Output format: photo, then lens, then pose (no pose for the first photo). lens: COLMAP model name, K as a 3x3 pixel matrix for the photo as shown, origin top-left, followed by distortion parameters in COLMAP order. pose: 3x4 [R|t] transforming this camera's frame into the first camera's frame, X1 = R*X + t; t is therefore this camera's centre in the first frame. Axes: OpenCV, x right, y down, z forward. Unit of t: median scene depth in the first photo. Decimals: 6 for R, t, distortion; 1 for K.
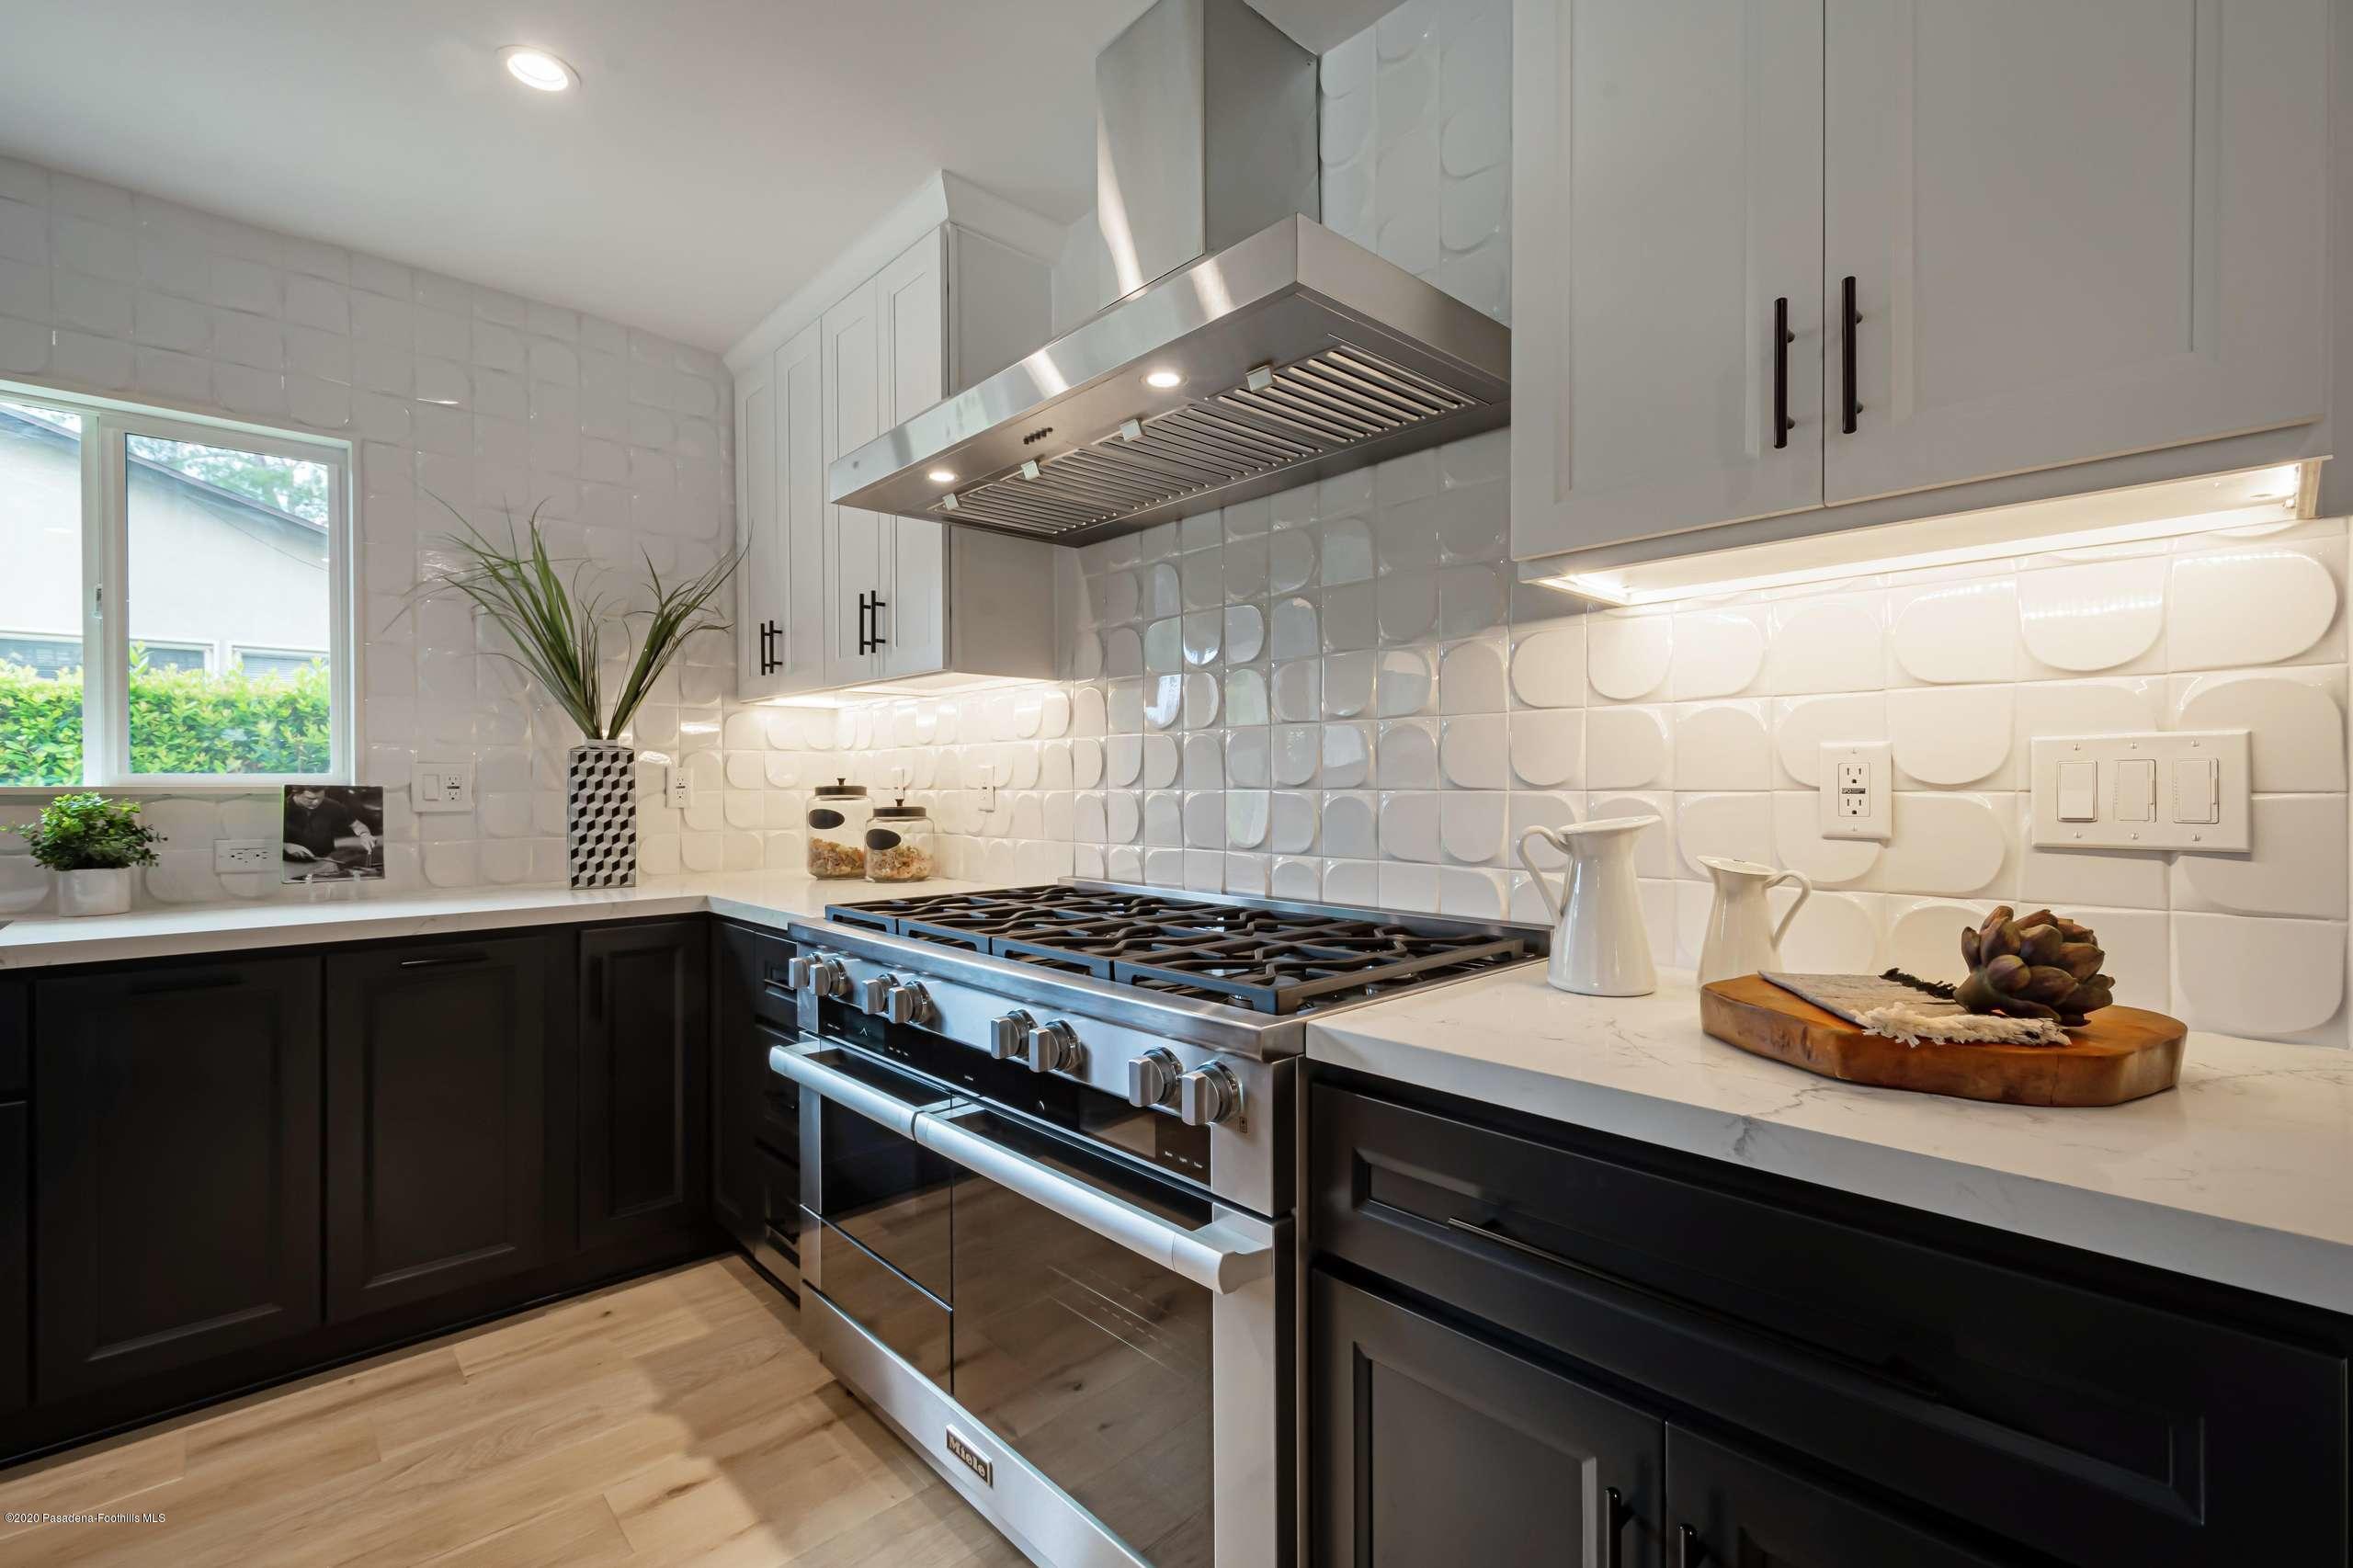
lens RADIAL K [[1064.1, 0, 1176.5], [0, 1064.1, 784.0], [0, 0, 1]] dist [-0.001592, -0.000418]
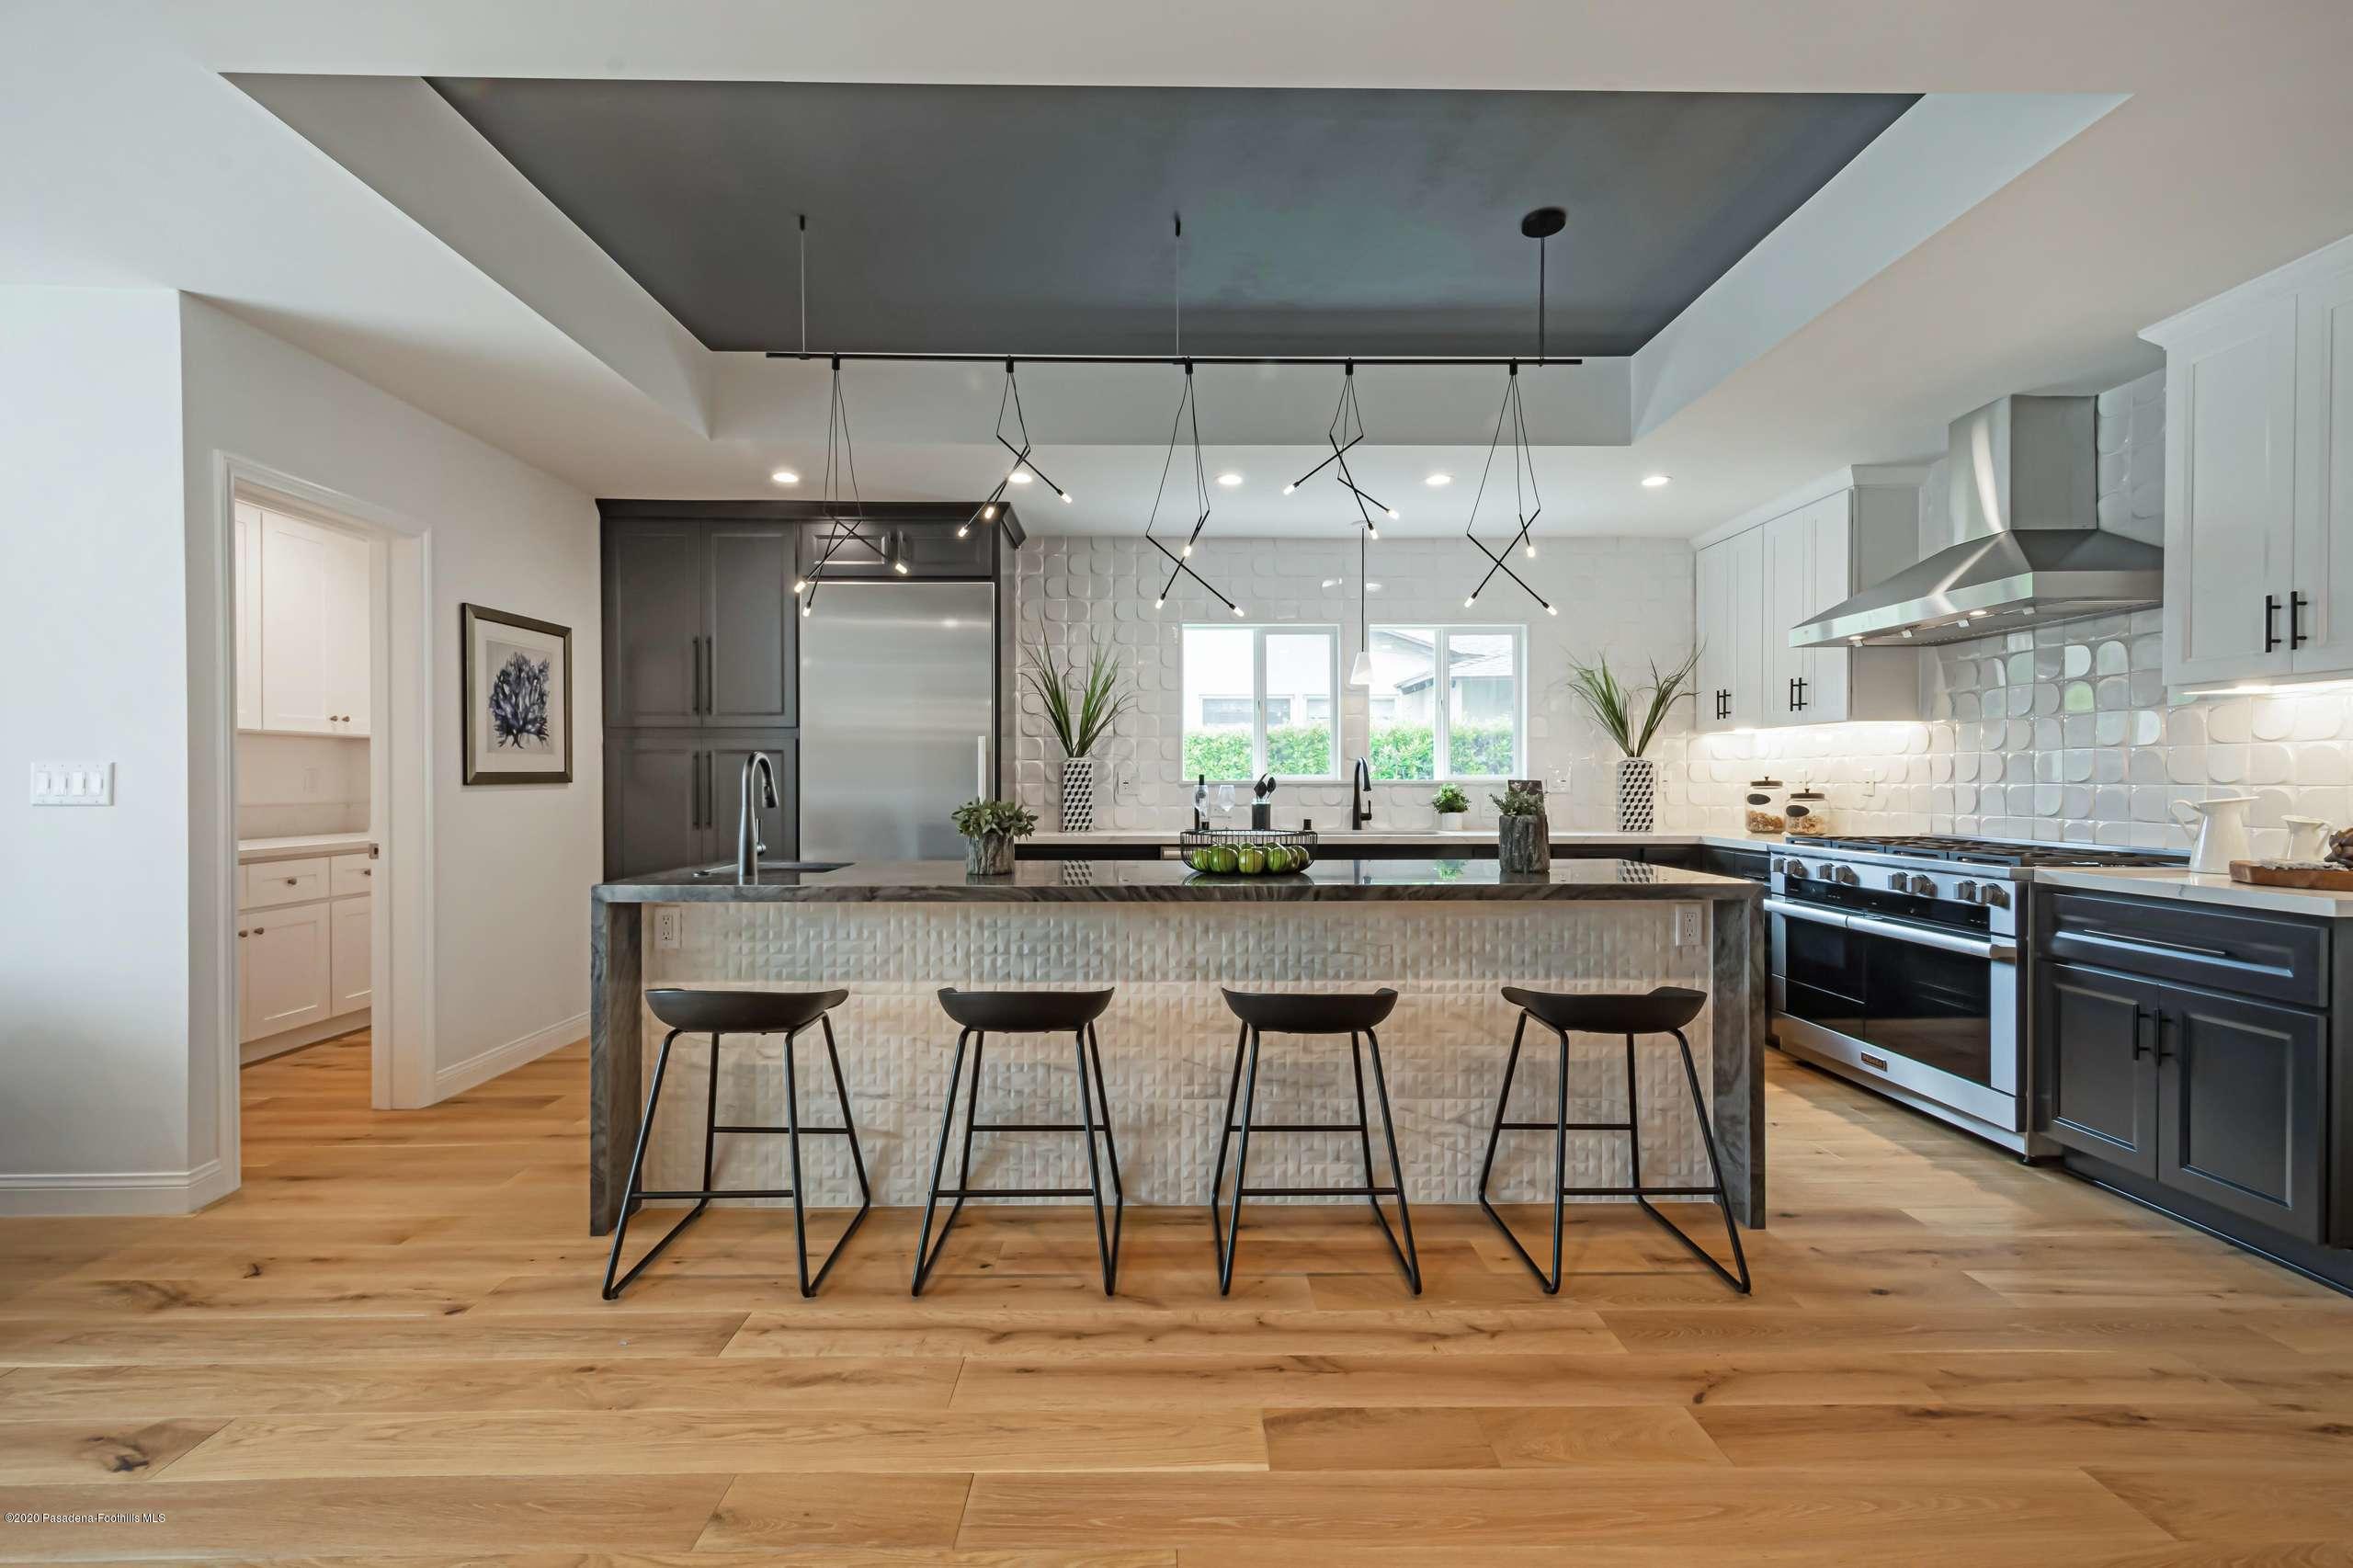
lens RADIAL K [[1029.3, 0, 1176.5], [0, 1029.3, 784.0], [0, 0, 1]] dist [0.010207, -0.000789]
pose [[0.743111, 0.006414, -0.669138, 0.124643], [-0.003089, 0.999976, 0.006154, -0.000591], [0.669161, -0.002506, 0.743113, -1.145617]]
